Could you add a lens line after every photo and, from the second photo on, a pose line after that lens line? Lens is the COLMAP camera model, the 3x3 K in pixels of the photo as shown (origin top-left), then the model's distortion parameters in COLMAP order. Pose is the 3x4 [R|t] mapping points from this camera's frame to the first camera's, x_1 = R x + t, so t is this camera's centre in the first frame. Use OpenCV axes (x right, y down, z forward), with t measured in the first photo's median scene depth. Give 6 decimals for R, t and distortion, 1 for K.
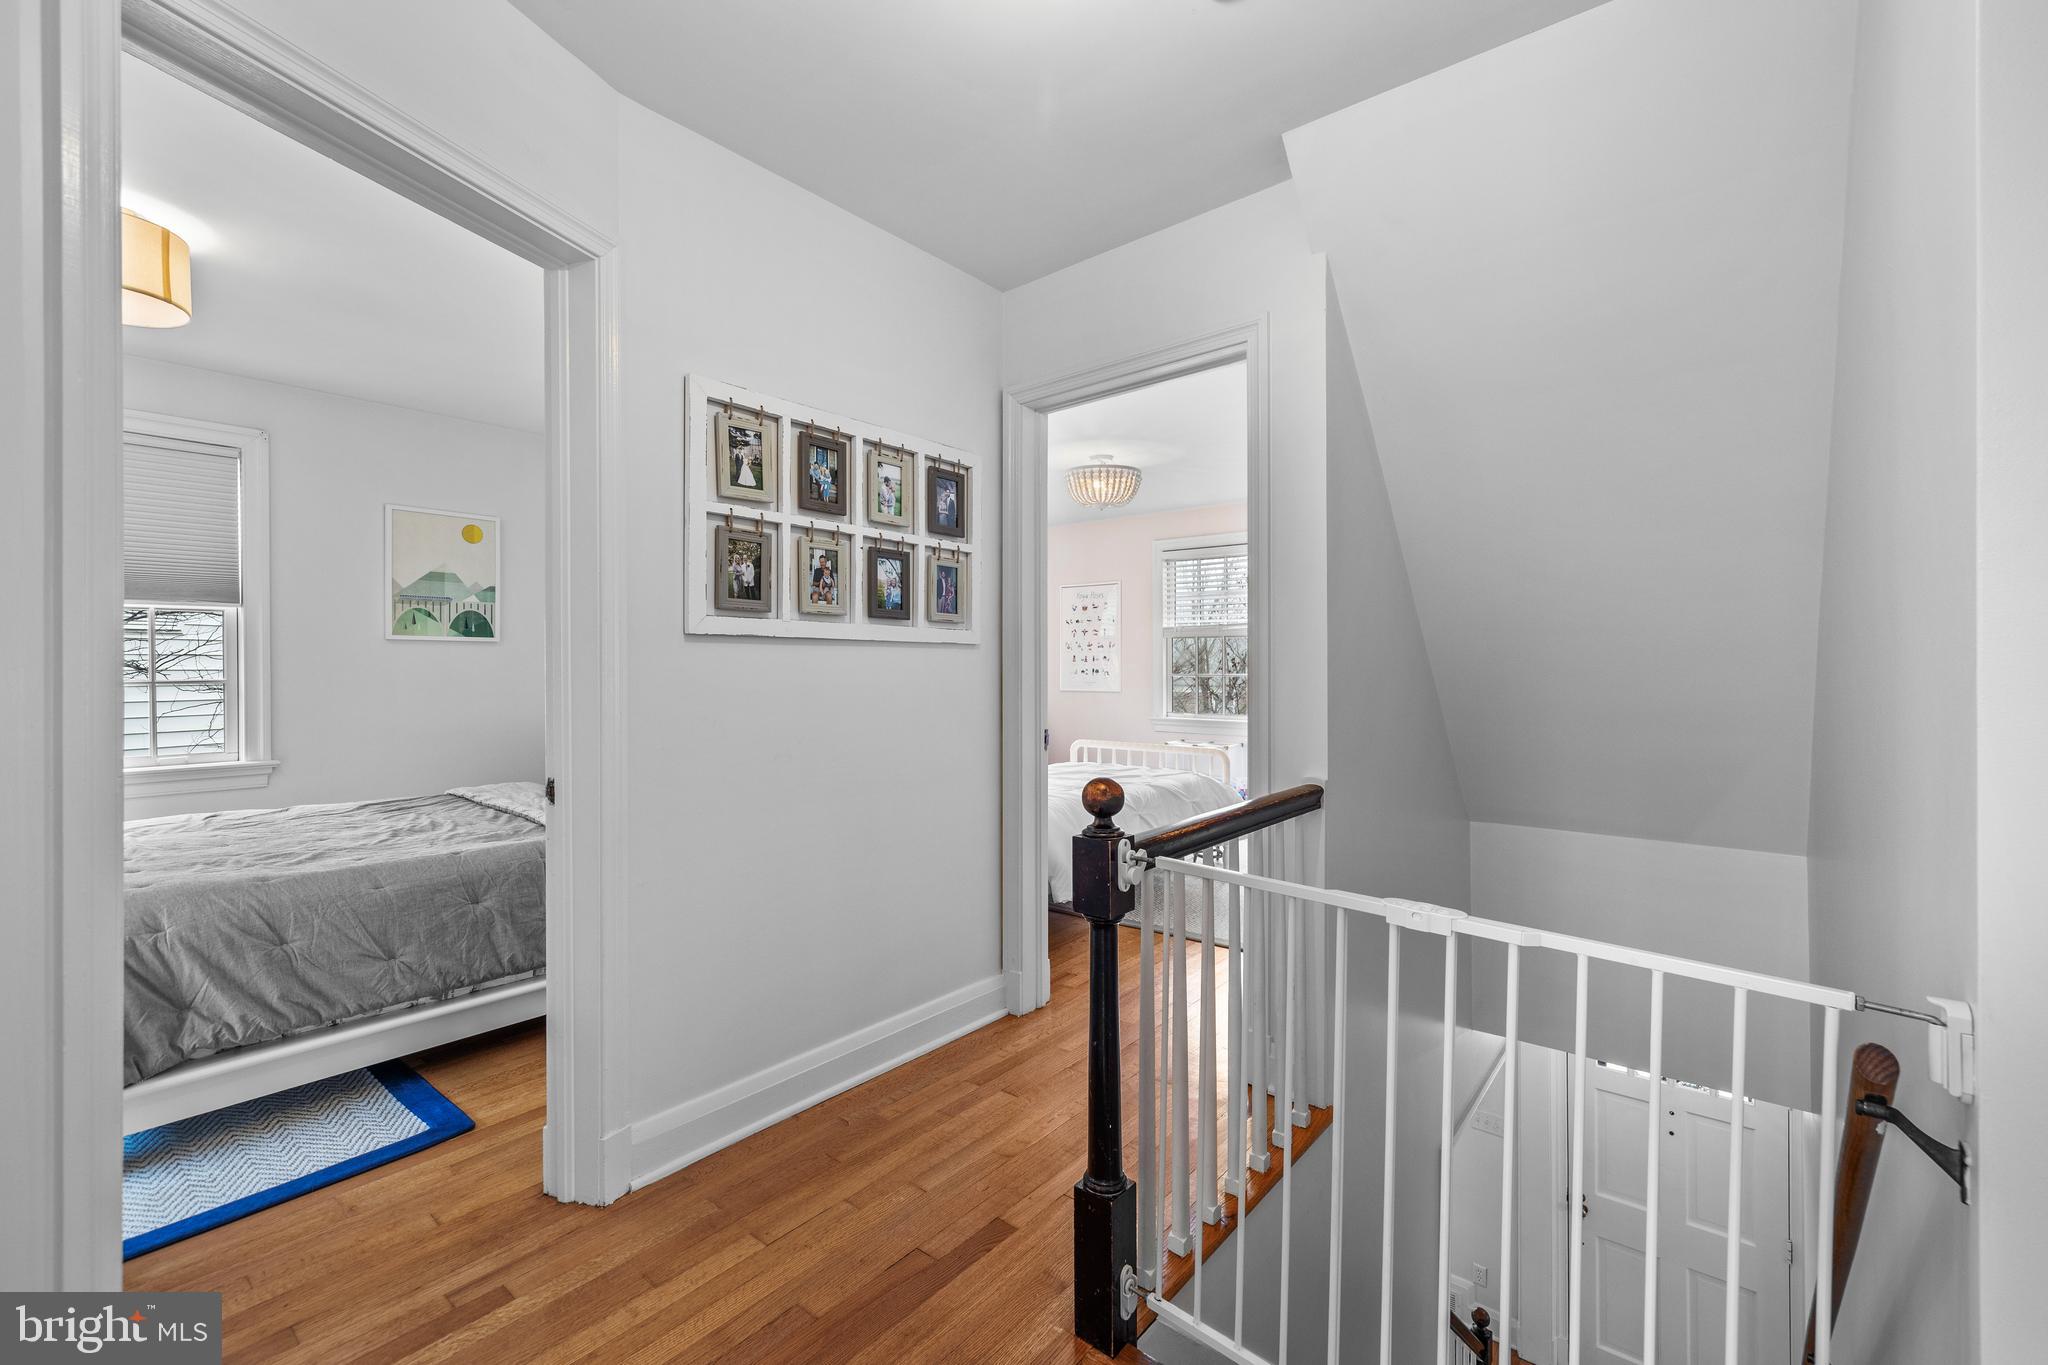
lens RADIAL K [[879.6, 0, 981.2], [0, 879.6, 660.5], [0, 0, 1]] dist [-0.002605, 0.001094]
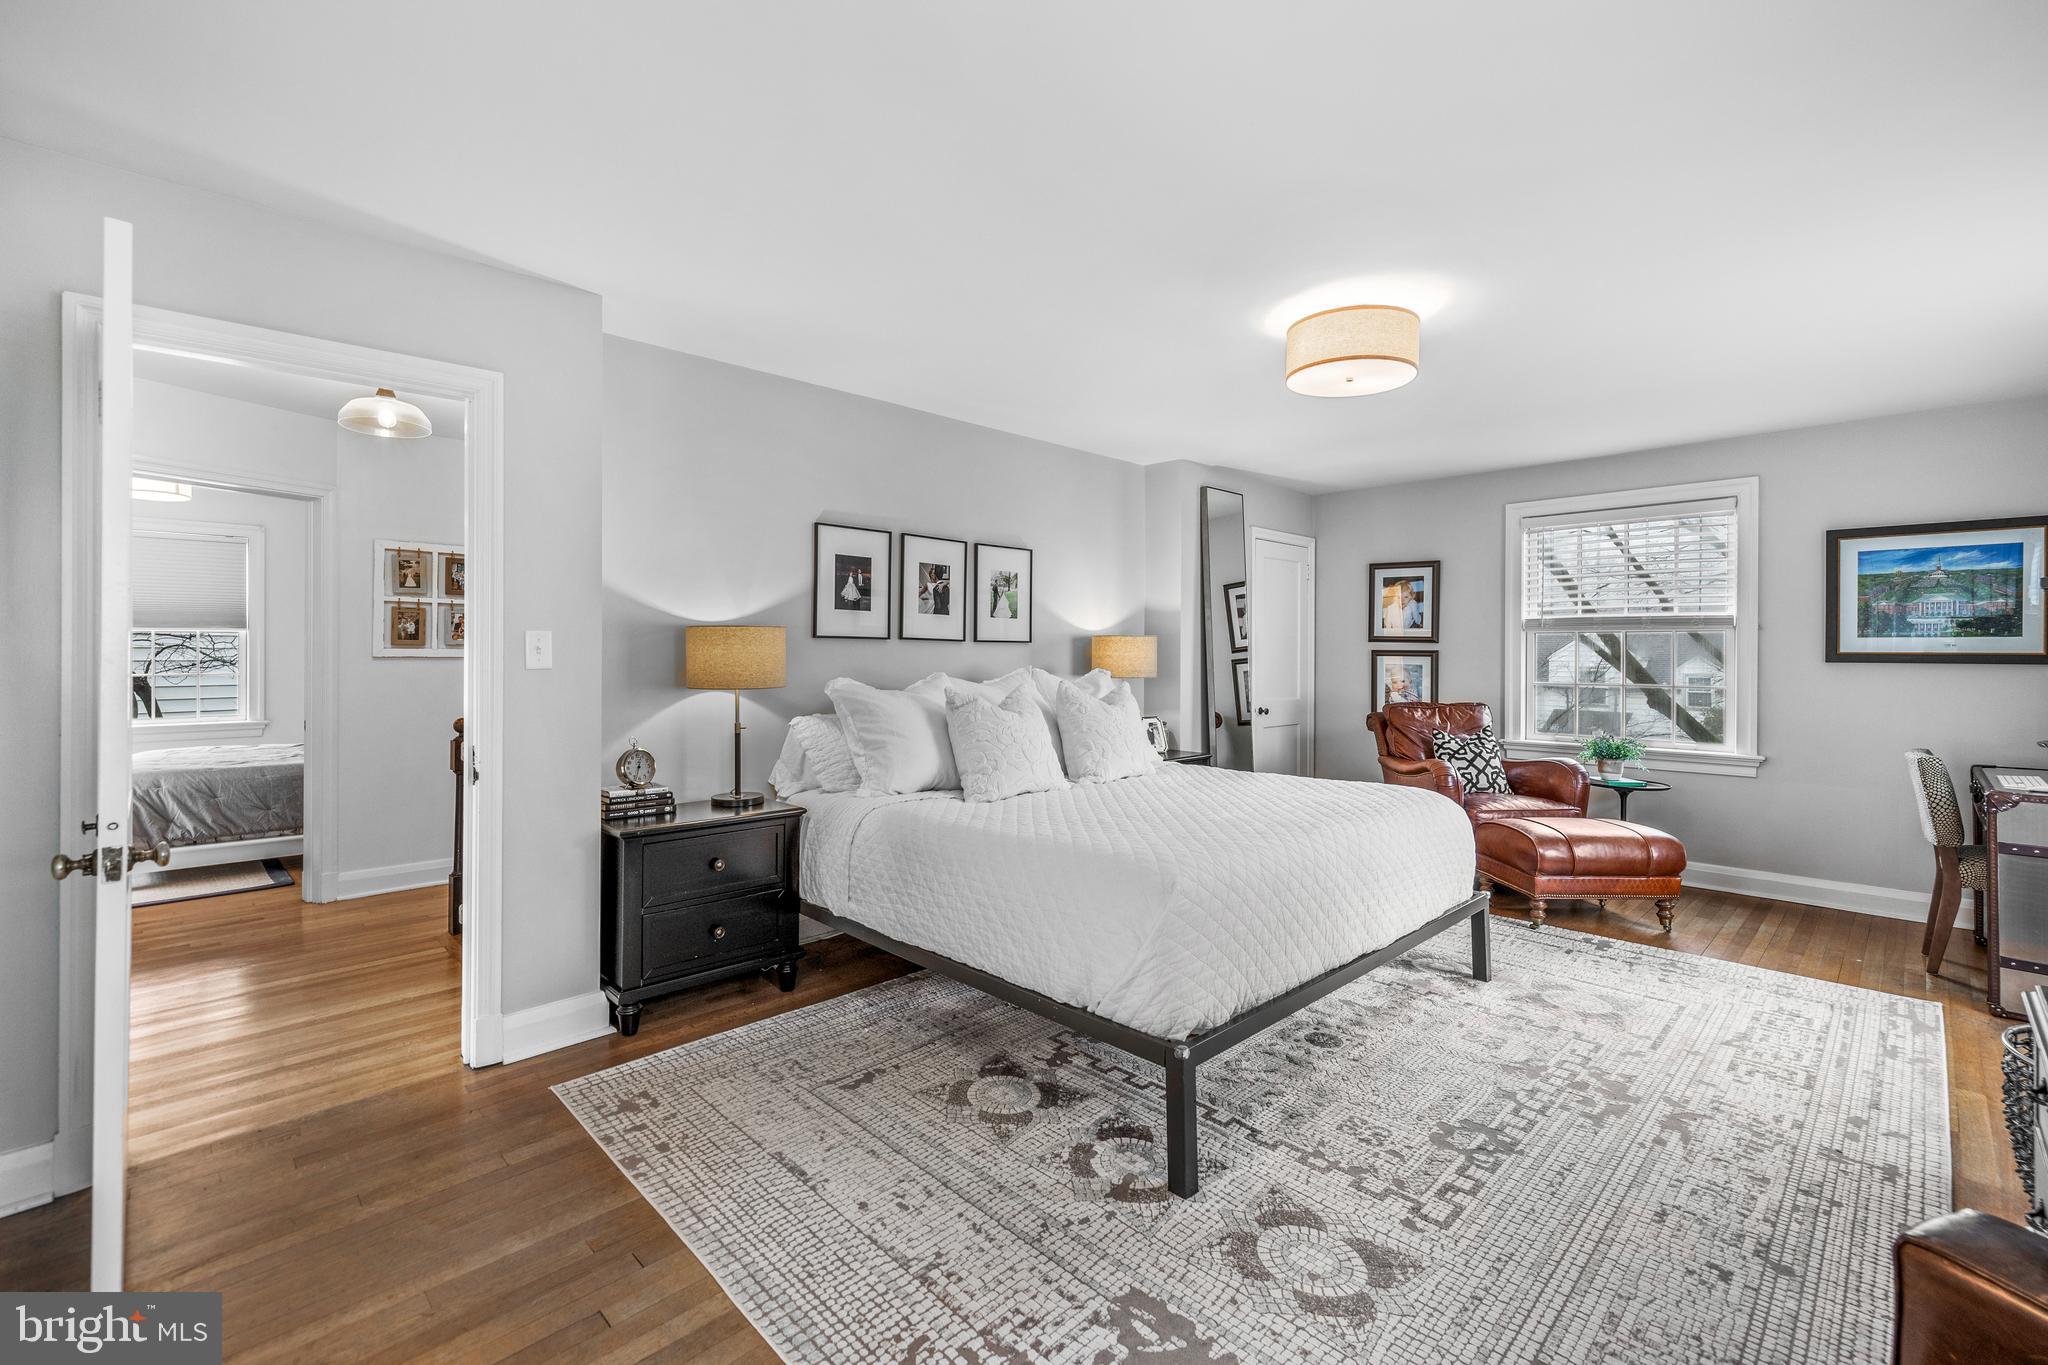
lens RADIAL K [[879.6, 0, 980.8], [0, 879.6, 645.1], [0, 0, 1]] dist [-0.002605, 0.001094]
pose [[0.993828, 0.001698, -0.110920, 1.329836], [-0.001698, 0.999999, 0.000092, -0.059245], [0.110920, 0.000097, 0.993829, -0.952388]]
